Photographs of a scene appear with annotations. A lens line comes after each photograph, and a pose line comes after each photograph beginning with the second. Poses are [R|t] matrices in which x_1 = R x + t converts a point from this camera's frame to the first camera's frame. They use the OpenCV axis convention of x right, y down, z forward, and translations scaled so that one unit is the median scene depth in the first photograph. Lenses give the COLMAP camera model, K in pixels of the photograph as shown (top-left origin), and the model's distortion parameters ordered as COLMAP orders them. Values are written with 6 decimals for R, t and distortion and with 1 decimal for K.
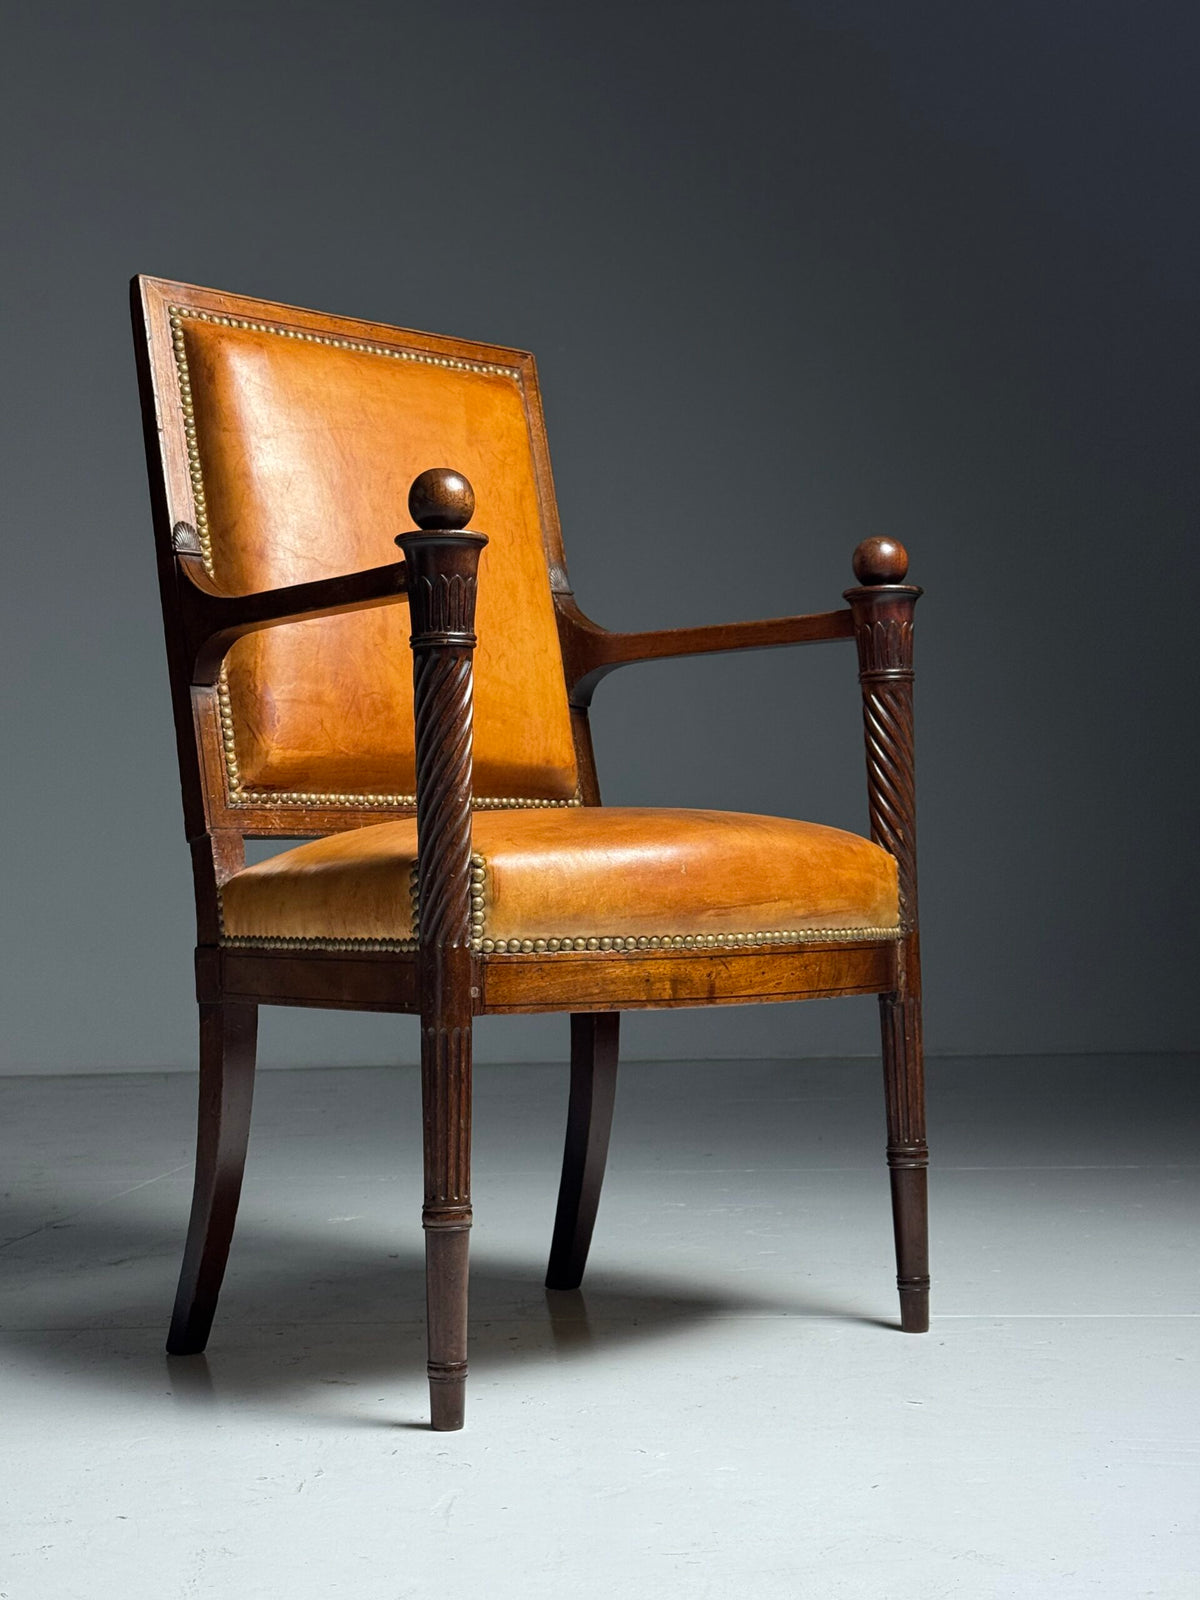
lens RADIAL K [[2358.1, 0, 591.8], [0, 2358.1, 814.1], [0, 0, 1]] dist [0.173166, -0.006931]
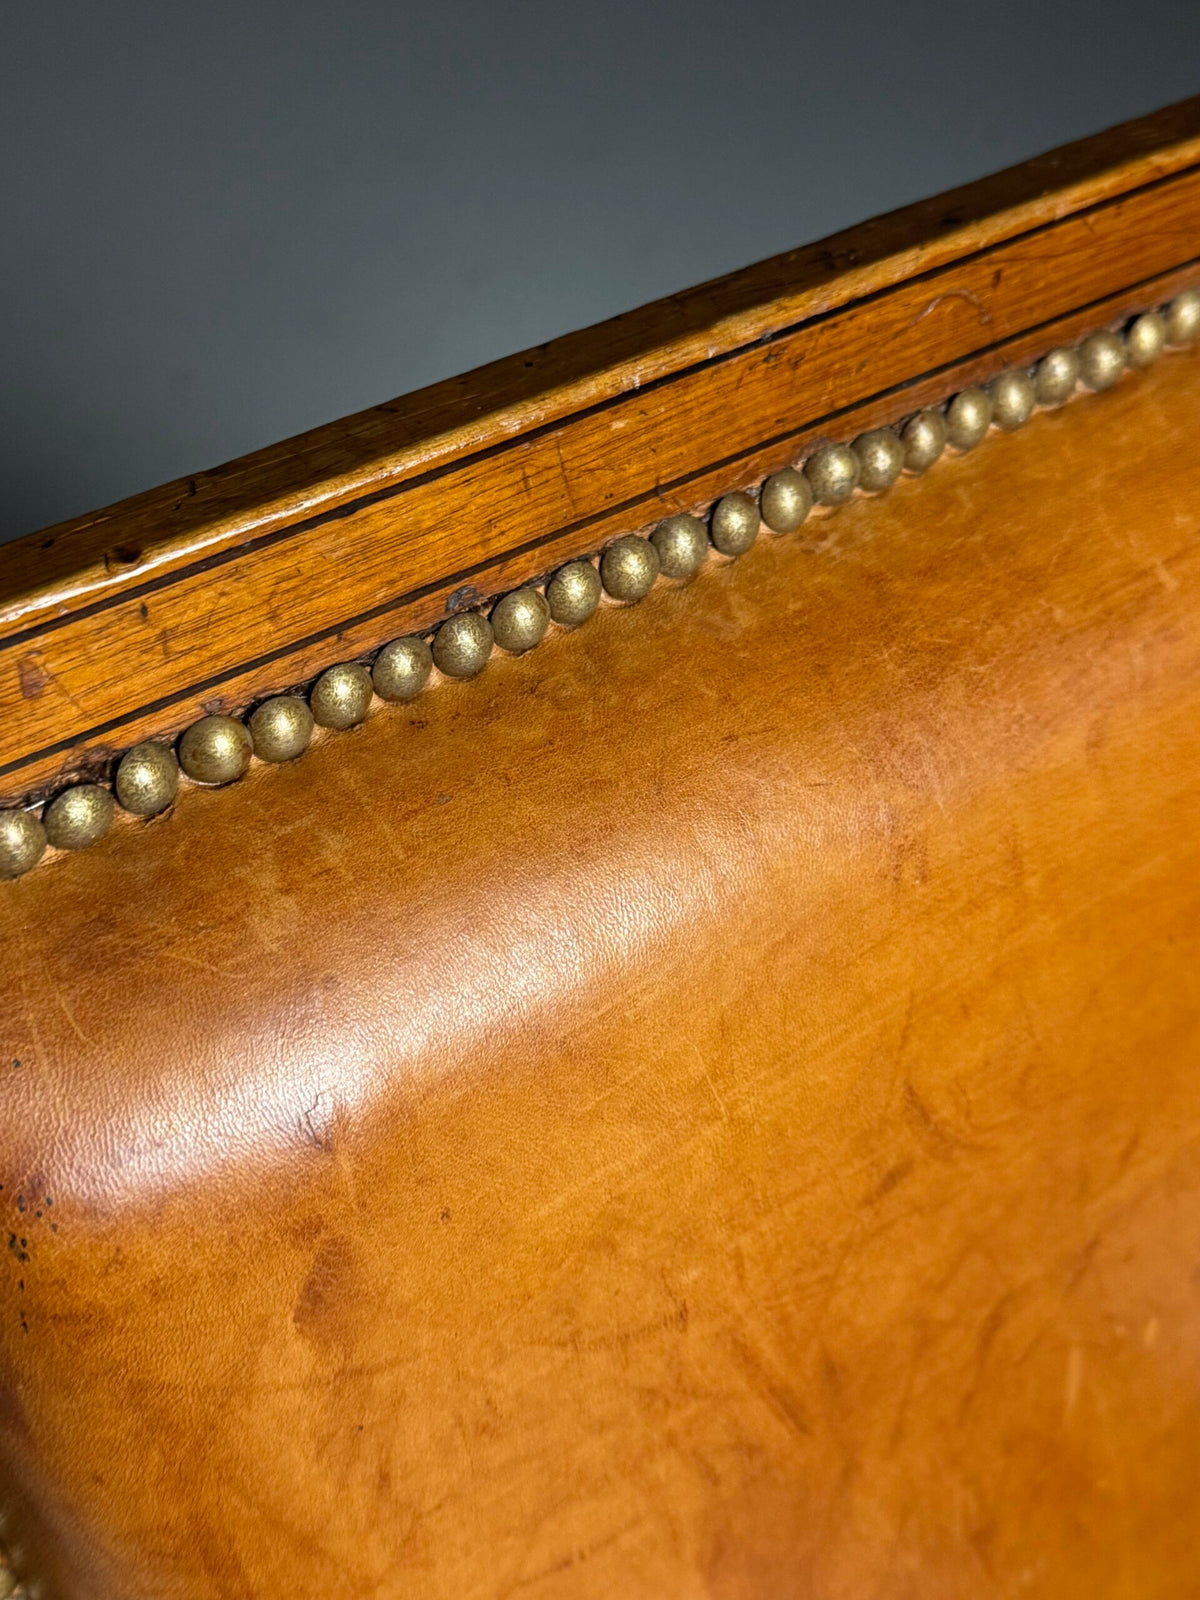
lens RADIAL K [[1950.8, 0, 603.2], [0, 1950.8, 809.4], [0, 0, 1]] dist [0.191460, -0.520854]
pose [[0.991769, 0.107657, -0.069315, -0.117979], [-0.021664, 0.674632, 0.737836, -0.312484], [0.126195, -0.730261, 0.671412, 0.965122]]
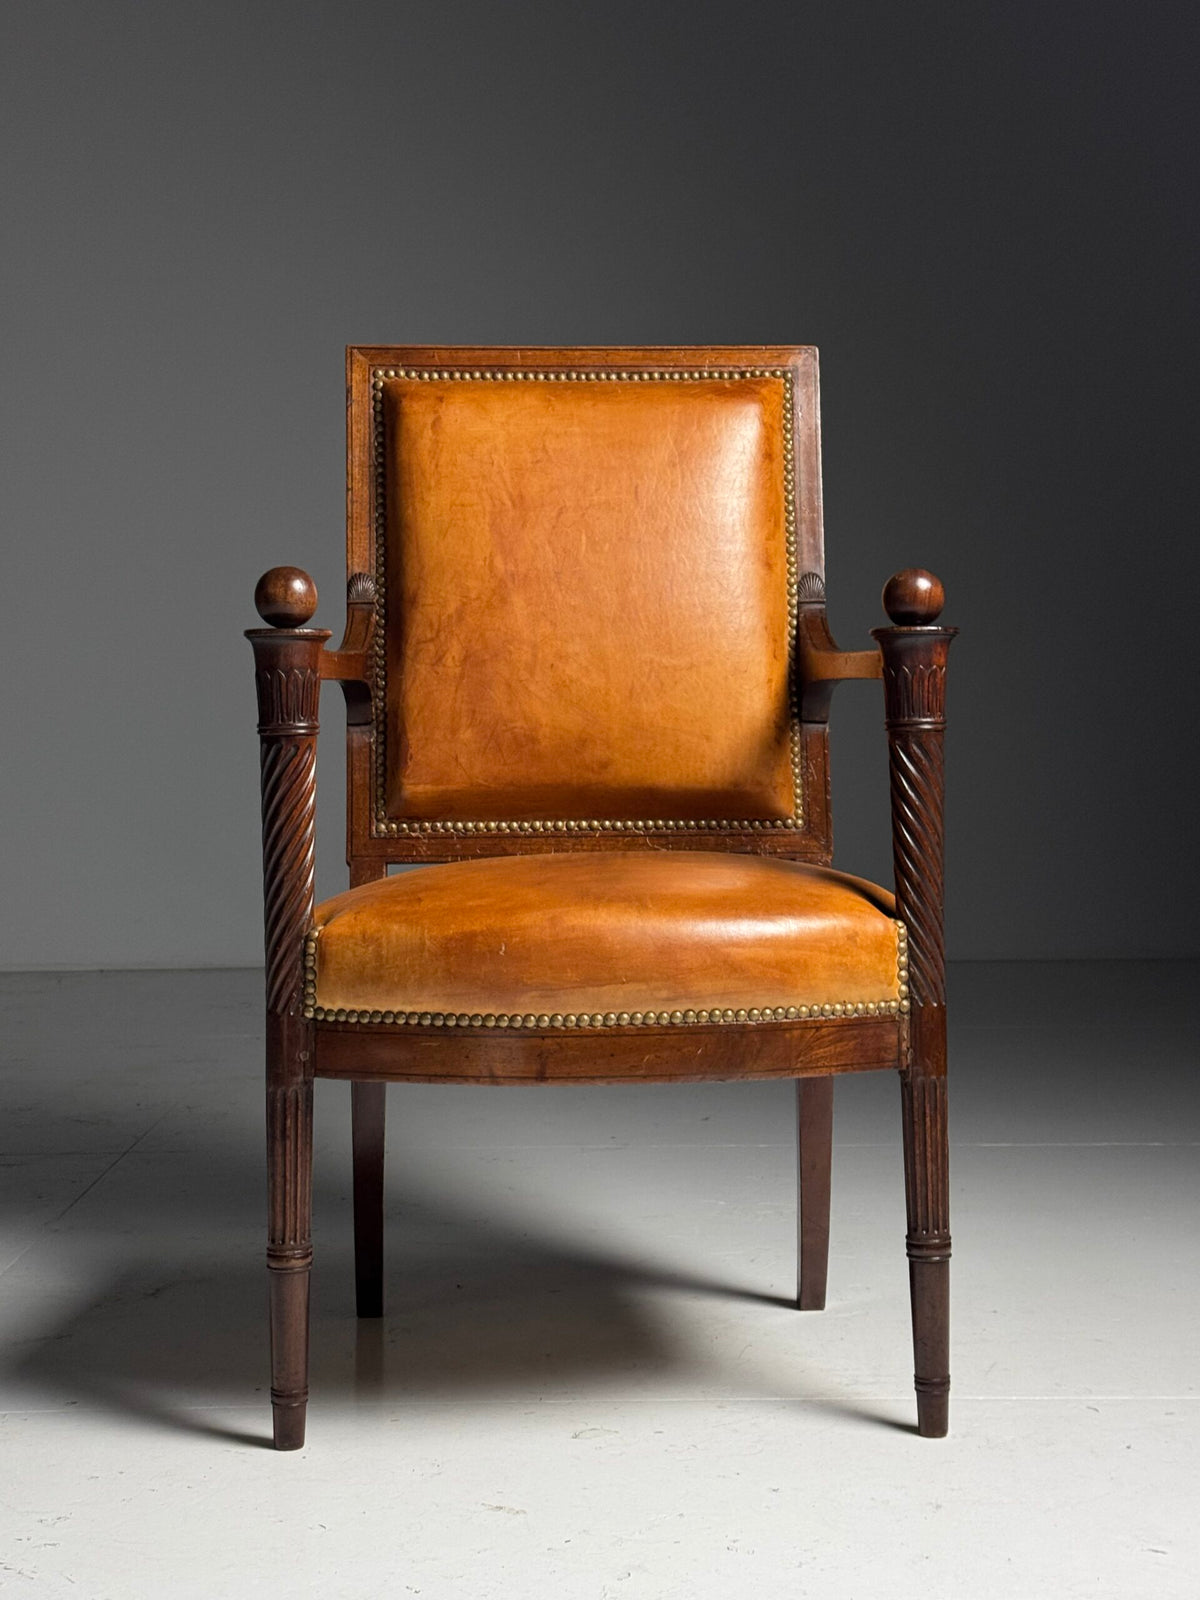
lens RADIAL K [[2450.0, 0, 621.5], [0, 2450.0, 774.4], [0, 0, 1]] dist [0.150527, 0.052157]
pose [[0.775893, 0.034213, -0.629937, 0.645175], [0.014952, 0.997251, 0.072580, -0.111510], [0.630688, -0.065733, 0.773248, 0.193572]]
